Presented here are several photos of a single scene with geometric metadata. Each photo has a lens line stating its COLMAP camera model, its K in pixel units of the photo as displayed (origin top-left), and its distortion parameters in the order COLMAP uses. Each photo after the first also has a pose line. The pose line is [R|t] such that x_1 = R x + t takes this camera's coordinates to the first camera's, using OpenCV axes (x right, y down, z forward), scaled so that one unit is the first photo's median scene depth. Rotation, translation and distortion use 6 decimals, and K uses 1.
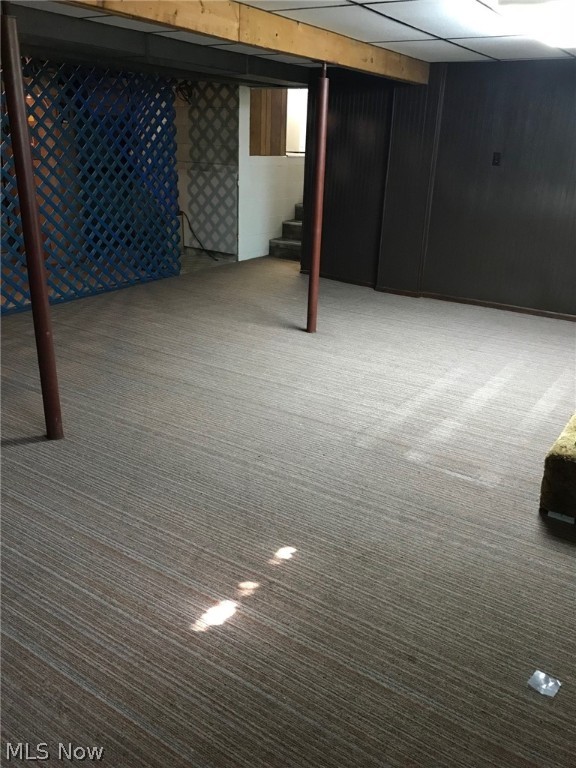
lens RADIAL K [[633.2, 0, 292.9], [0, 633.2, 383.7], [0, 0, 1]] dist [0.032256, -0.023015]
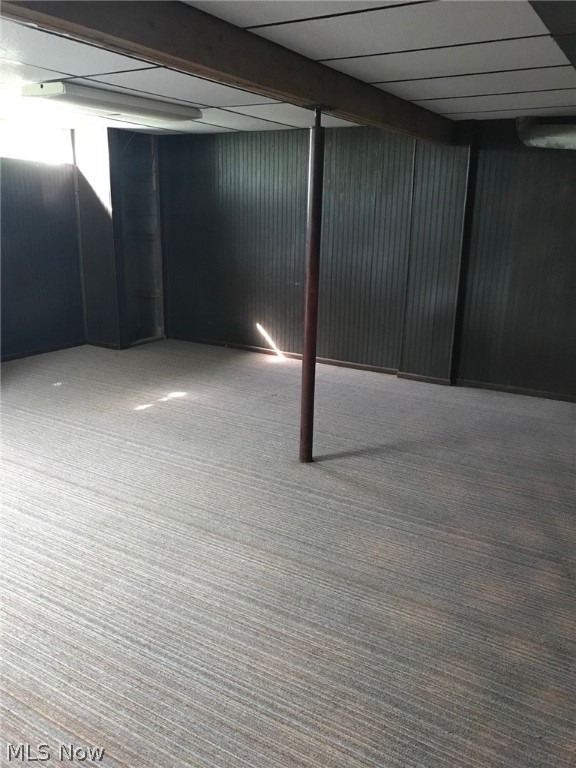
lens RADIAL K [[633.2, 0, 292.9], [0, 633.2, 383.7], [0, 0, 1]] dist [0.032256, -0.023015]
pose [[-0.997183, -0.044715, -0.060214, -0.277636], [-0.071864, 0.799401, 0.596484, -0.749804], [0.021463, 0.599131, -0.800363, 1.900597]]
